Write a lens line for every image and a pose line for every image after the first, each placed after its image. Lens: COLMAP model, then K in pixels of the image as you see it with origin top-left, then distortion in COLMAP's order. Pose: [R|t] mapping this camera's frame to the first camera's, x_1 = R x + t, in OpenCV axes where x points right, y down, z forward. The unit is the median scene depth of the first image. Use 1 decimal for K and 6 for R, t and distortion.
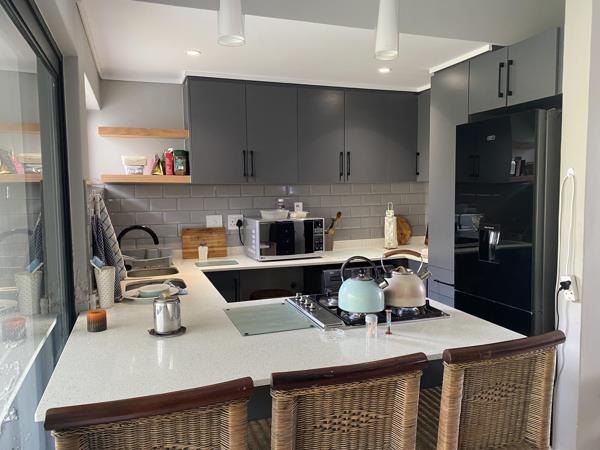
lens RADIAL K [[457.5, 0, 307.4], [0, 457.5, 230.7], [0, 0, 1]] dist [0.089369, -0.086461]
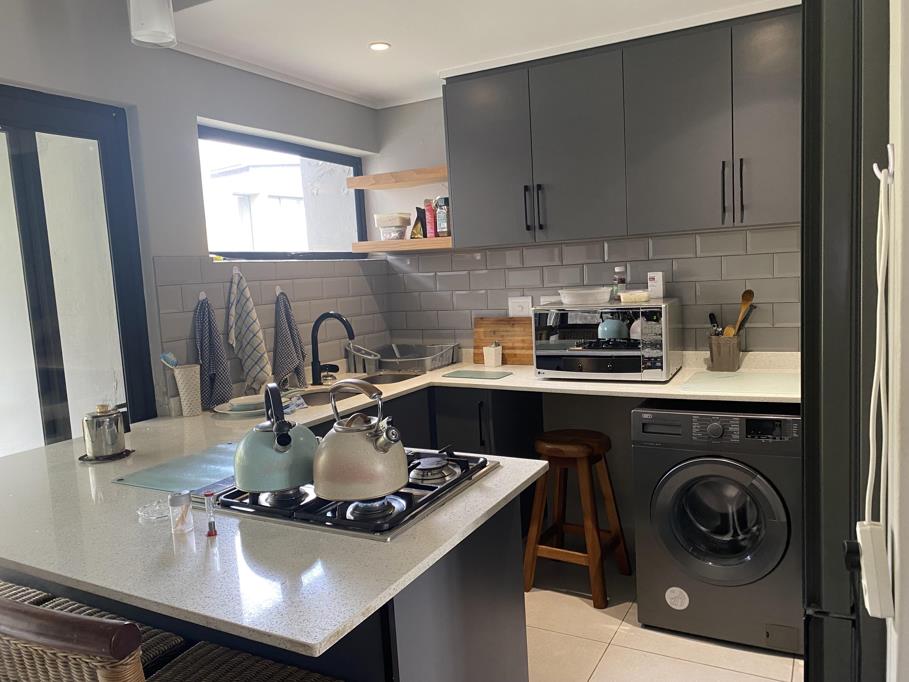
lens RADIAL K [[693.1, 0, 465.7], [0, 693.1, 349.6], [0, 0, 1]] dist [0.089369, -0.086461]
pose [[0.644144, 0.067817, -0.761892, 0.496757], [-0.023069, 0.997331, 0.069271, -0.027368], [0.764557, -0.027045, 0.643989, 0.365262]]
